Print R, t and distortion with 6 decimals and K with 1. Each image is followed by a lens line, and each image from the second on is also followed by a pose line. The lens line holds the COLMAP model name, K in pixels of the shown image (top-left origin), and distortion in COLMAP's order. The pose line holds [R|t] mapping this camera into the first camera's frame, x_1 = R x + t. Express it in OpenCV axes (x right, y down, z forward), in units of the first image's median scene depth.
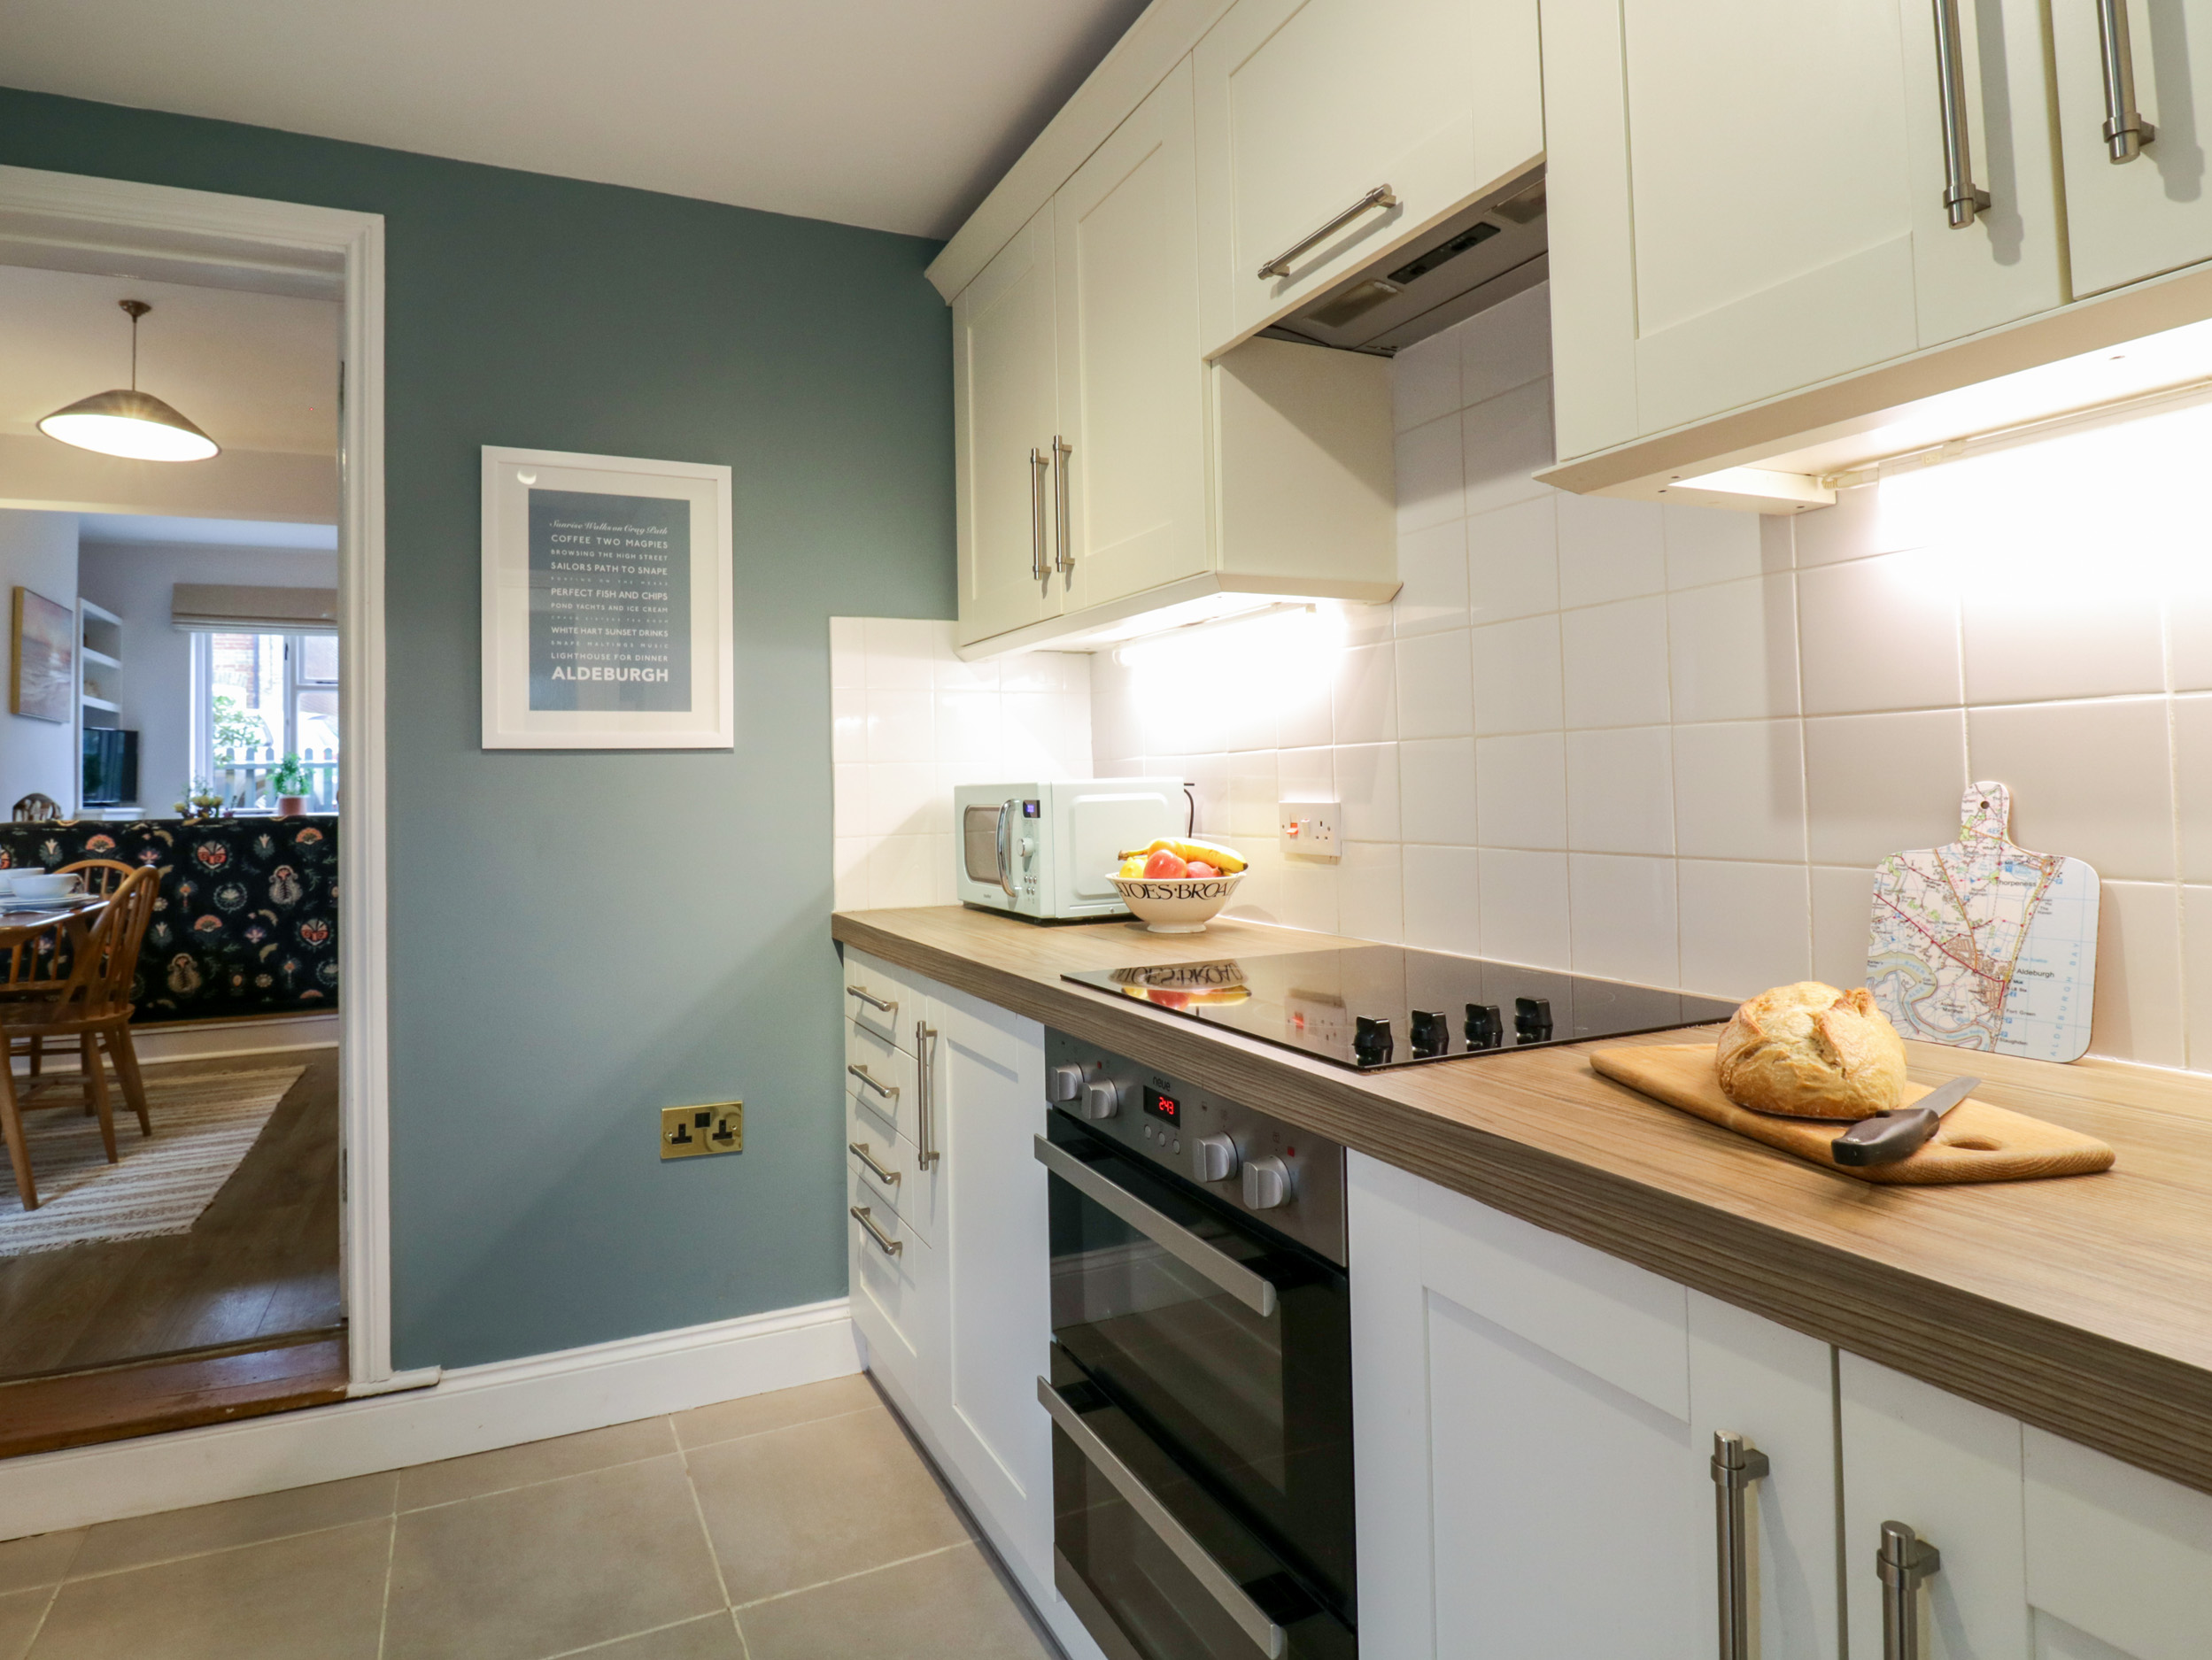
lens RADIAL K [[1225.7, 0, 1015.6], [0, 1225.7, 738.2], [0, 0, 1]] dist [-0.026127, -0.002229]
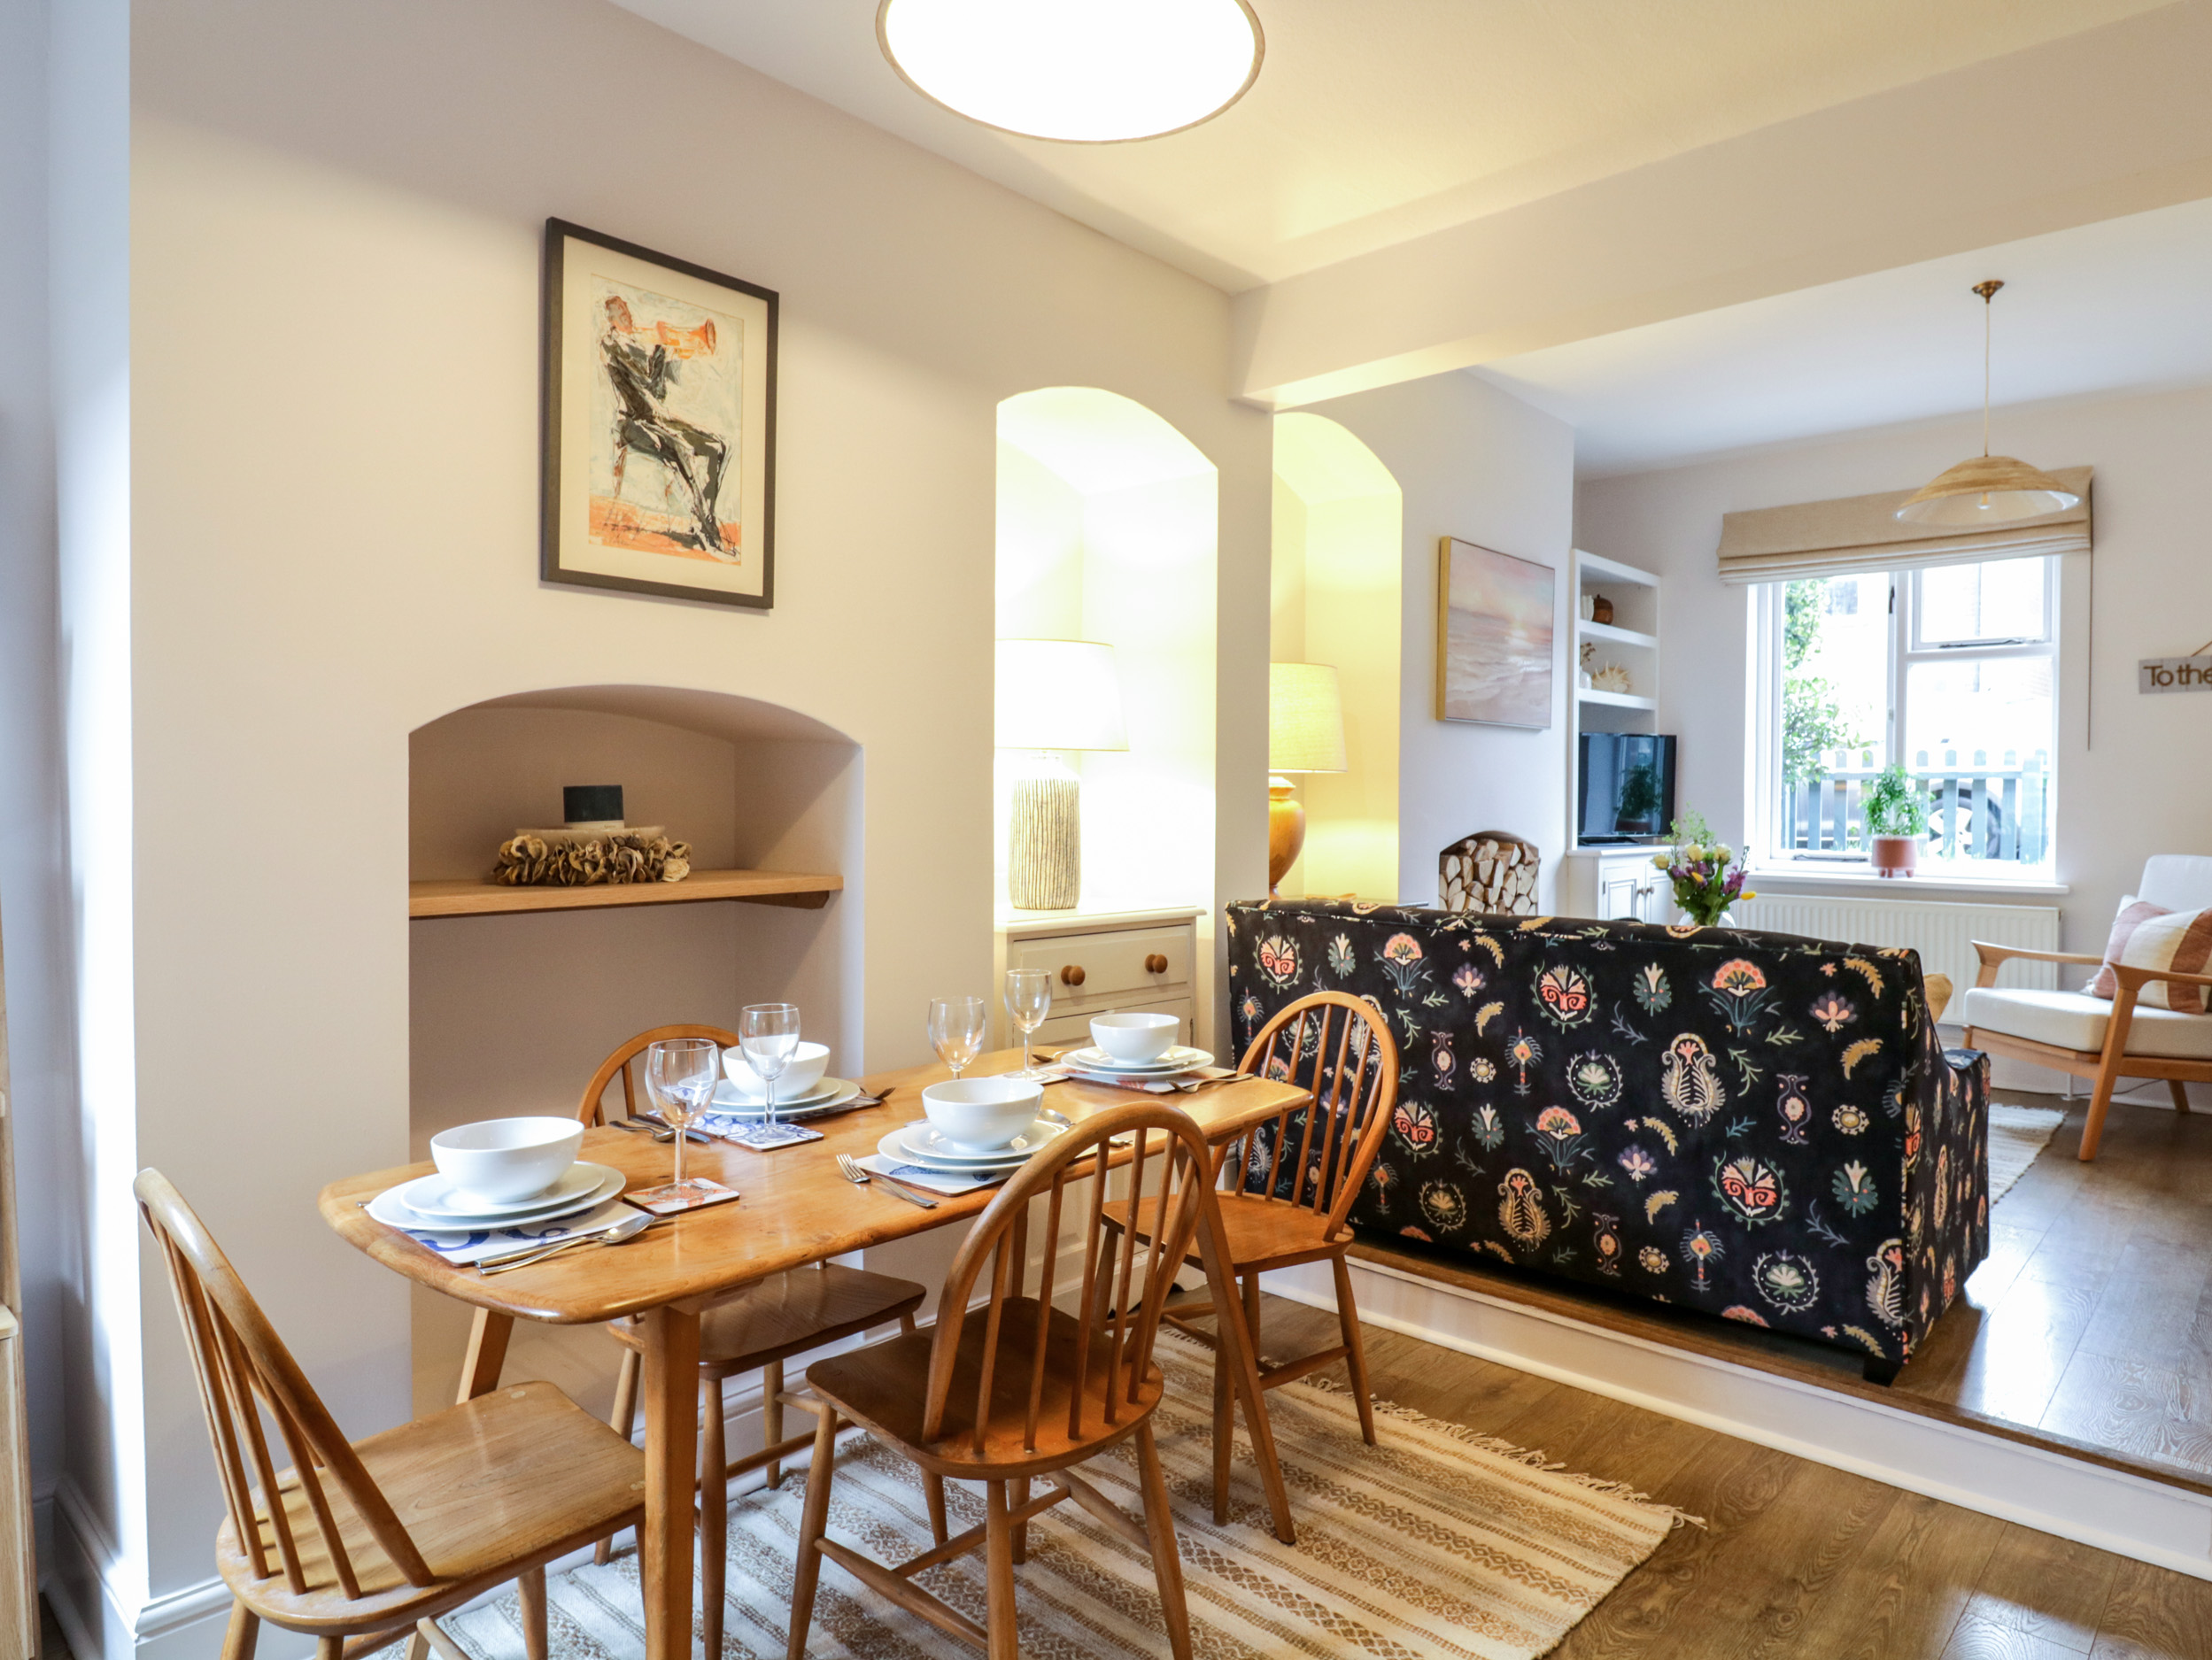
lens RADIAL K [[1372.3, 0, 1106.0], [0, 1372.3, 830.0], [0, 0, 1]] dist [-0.005021, -0.002289]
pose [[0.415246, 0.044774, -0.908607, -0.218180], [0.024519, 0.997874, 0.060378, -0.011394], [0.909379, -0.047350, 0.413265, 0.579032]]
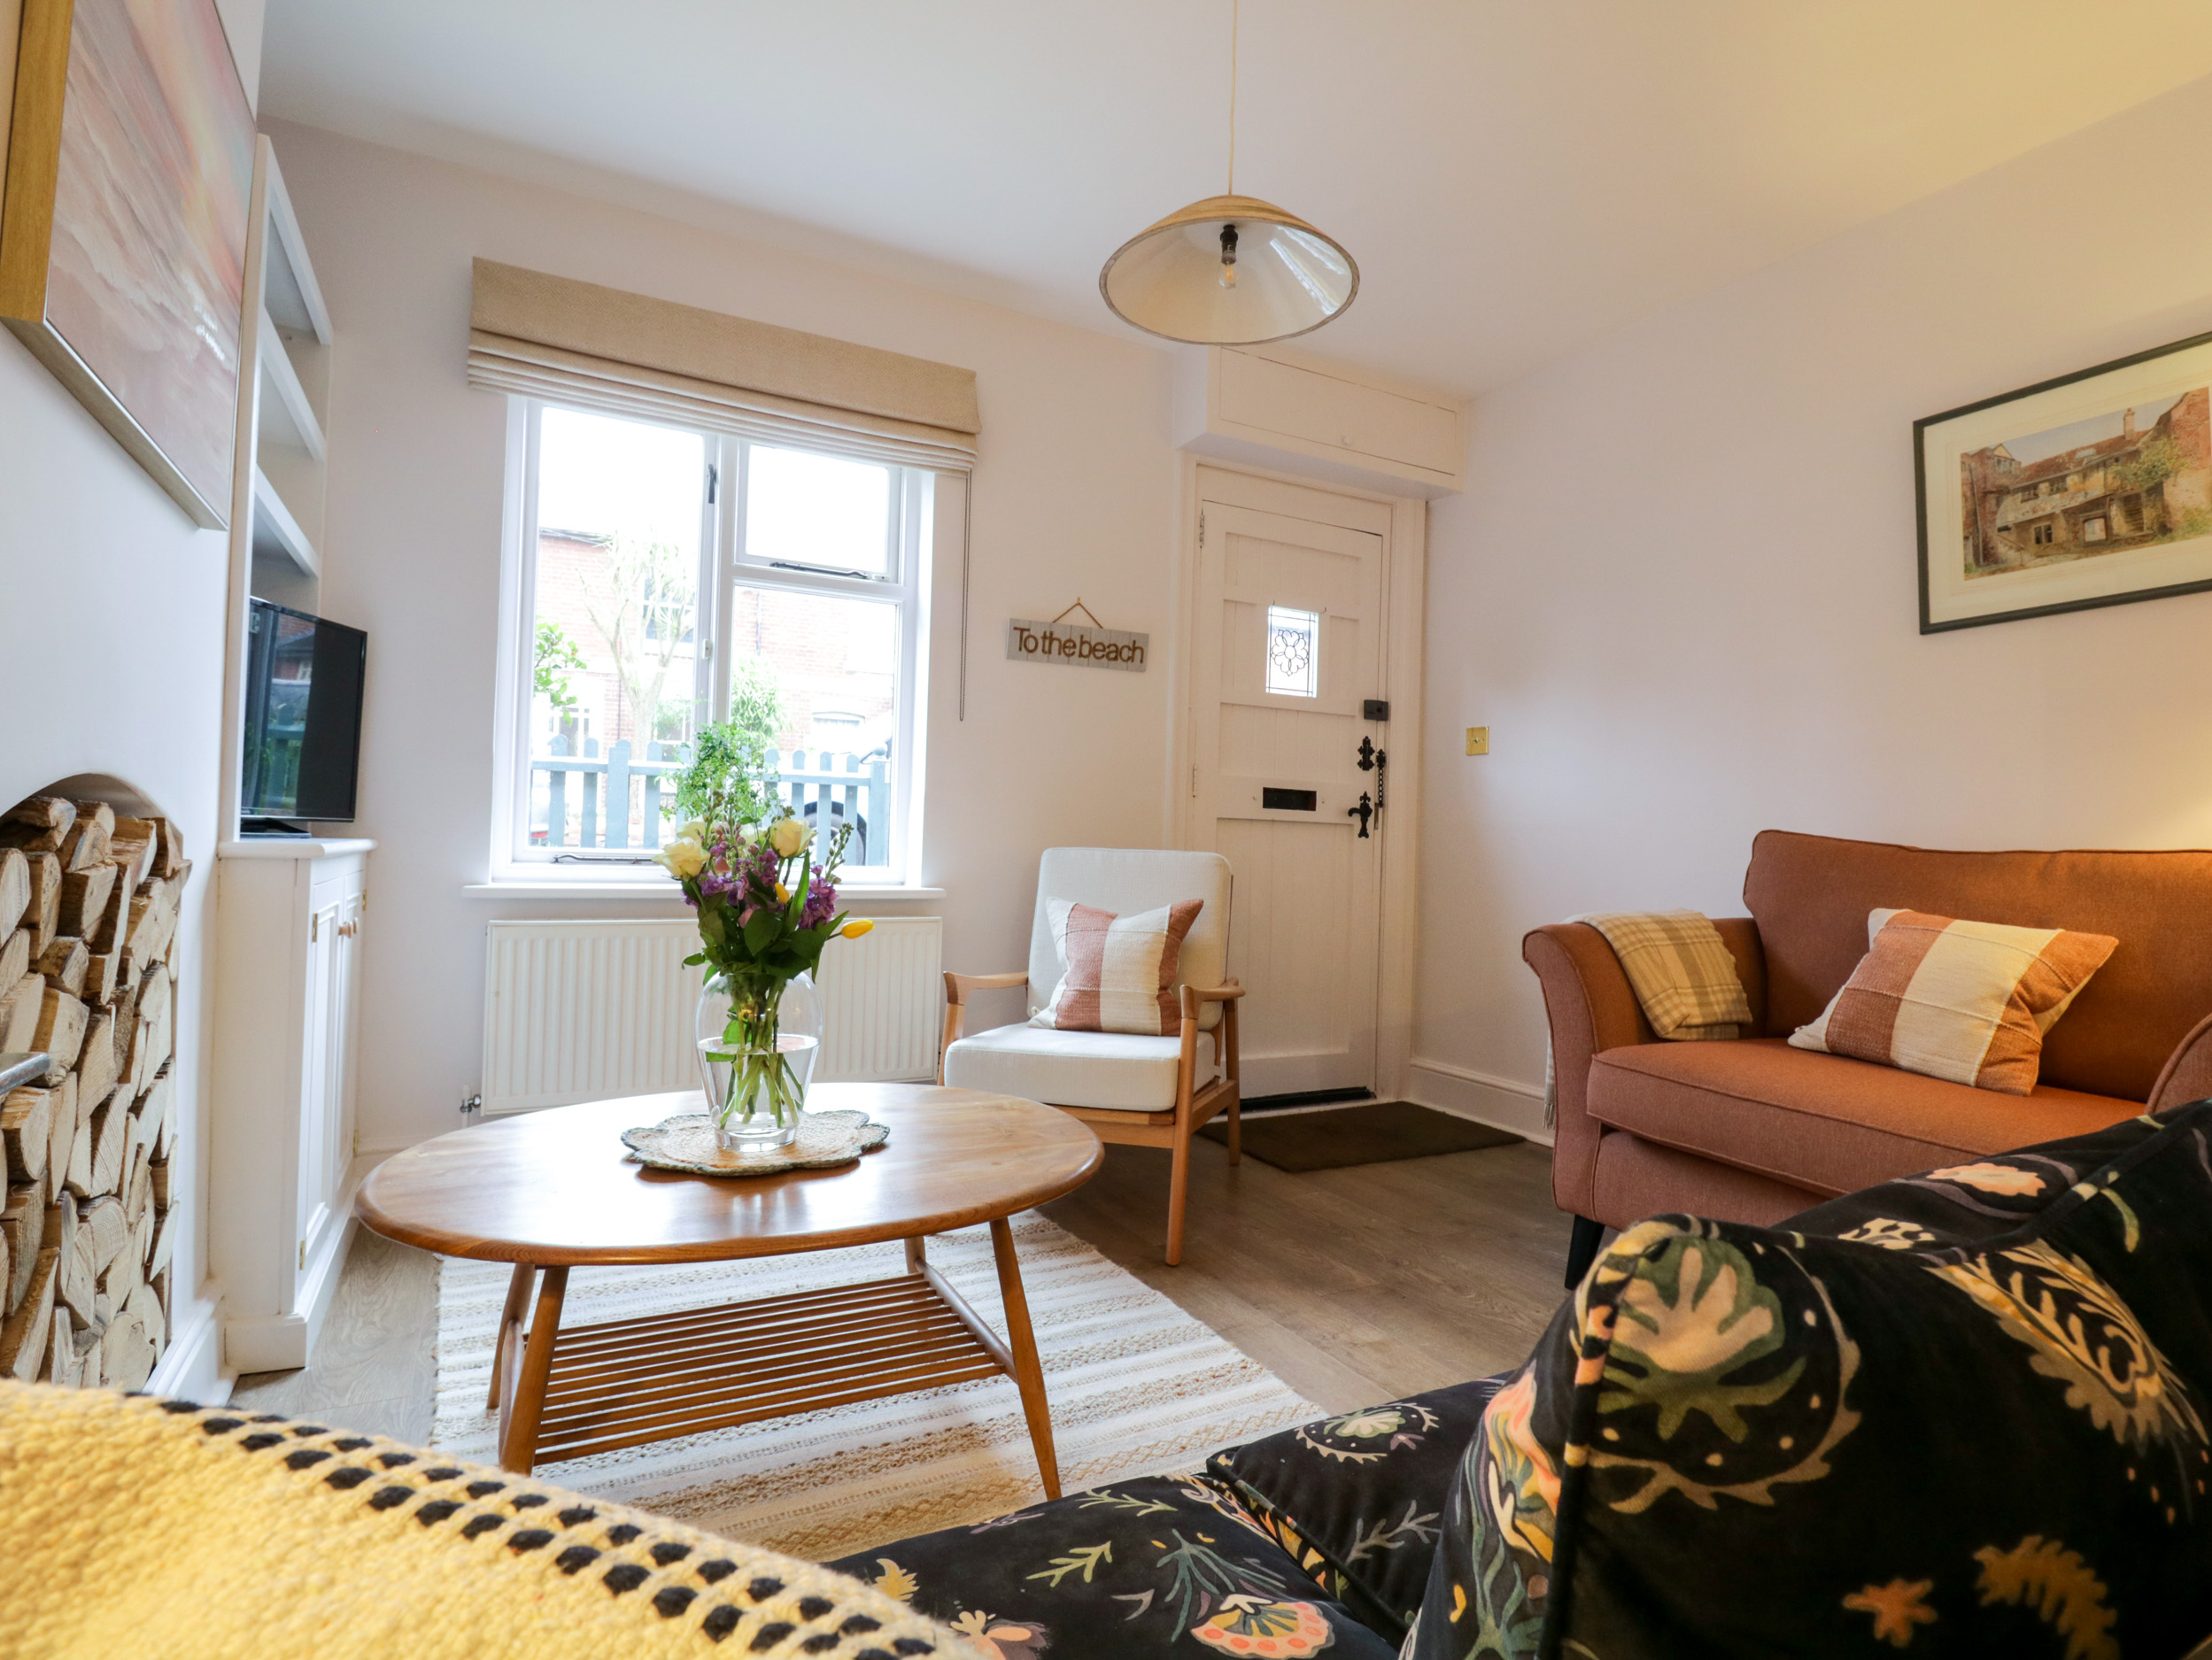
lens RADIAL K [[1172.1, 0, 1168.1], [0, 1172.1, 818.3], [0, 0, 1]] dist [-0.000679, -0.000132]
pose [[0.992970, 0.048792, 0.107839, -0.803009], [-0.050951, 0.998550, 0.017360, 0.050545], [-0.106836, -0.022732, 0.994017, 0.956600]]
